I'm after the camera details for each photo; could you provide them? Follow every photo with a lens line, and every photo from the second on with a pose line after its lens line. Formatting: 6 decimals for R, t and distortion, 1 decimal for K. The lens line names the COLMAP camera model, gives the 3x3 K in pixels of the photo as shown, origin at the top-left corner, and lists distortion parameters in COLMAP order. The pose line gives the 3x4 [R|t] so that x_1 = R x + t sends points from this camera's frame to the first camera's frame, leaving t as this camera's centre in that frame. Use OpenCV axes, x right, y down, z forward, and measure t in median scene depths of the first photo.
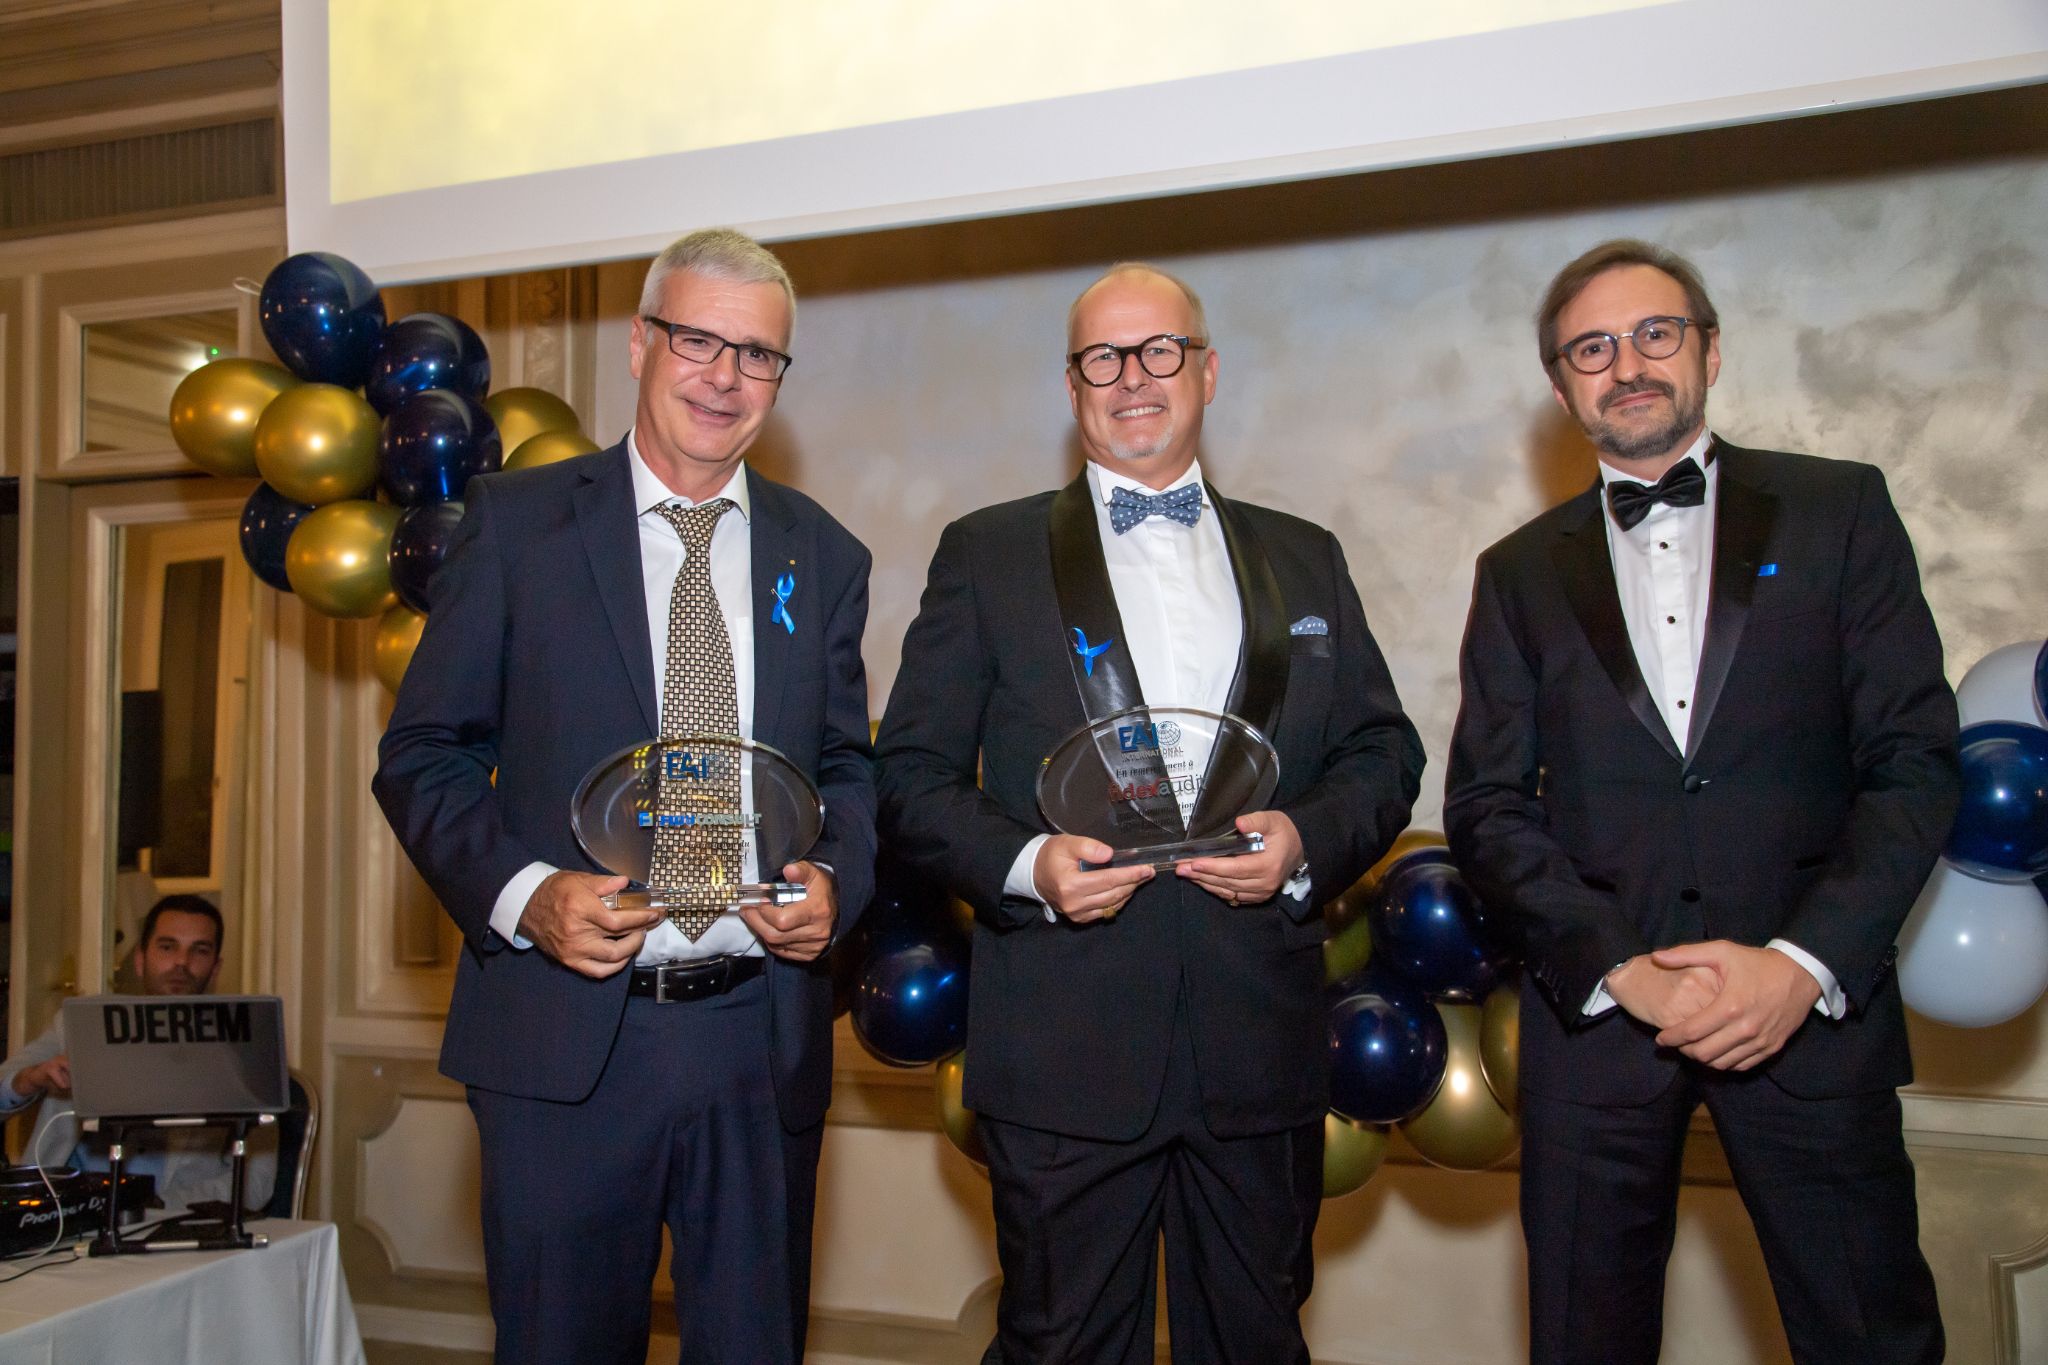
lens RADIAL K [[2028.9, 0, 1024.5], [0, 2028.9, 671.6], [0, 0, 1]] dist [0.075432, 0.000000]
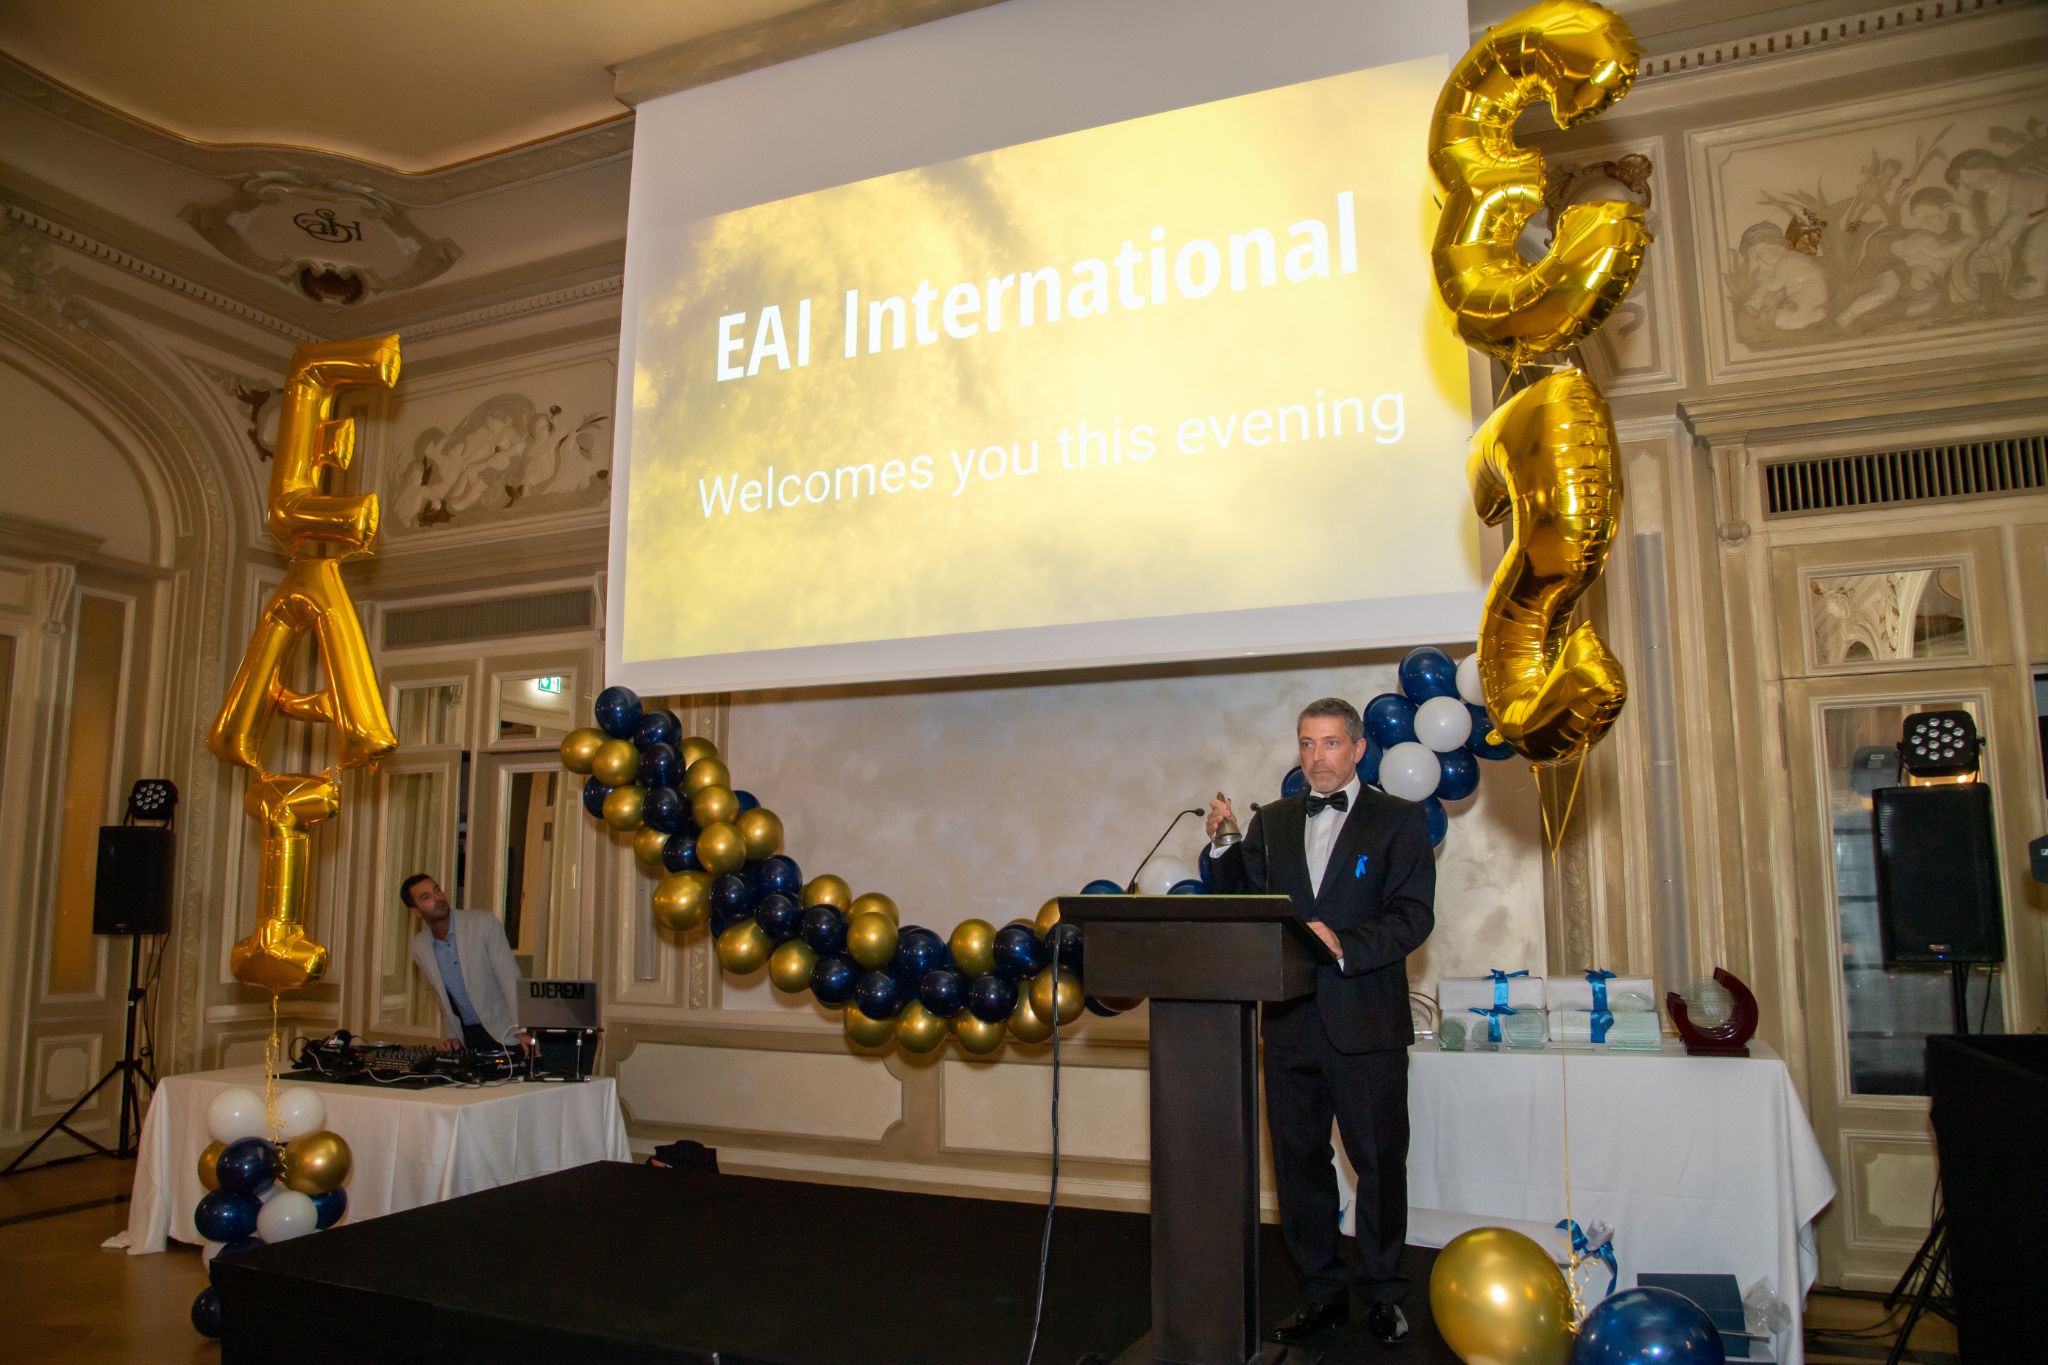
lens RADIAL K [[1452.6, 0, 1021.7], [0, 1452.6, 694.0], [0, 0, 1]] dist [-0.065802, -0.001275]
pose [[0.999639, 0.002352, -0.026760, 0.203288], [-0.004635, 0.996320, -0.085592, -0.043530], [0.026461, 0.085685, 0.995971, -0.766377]]
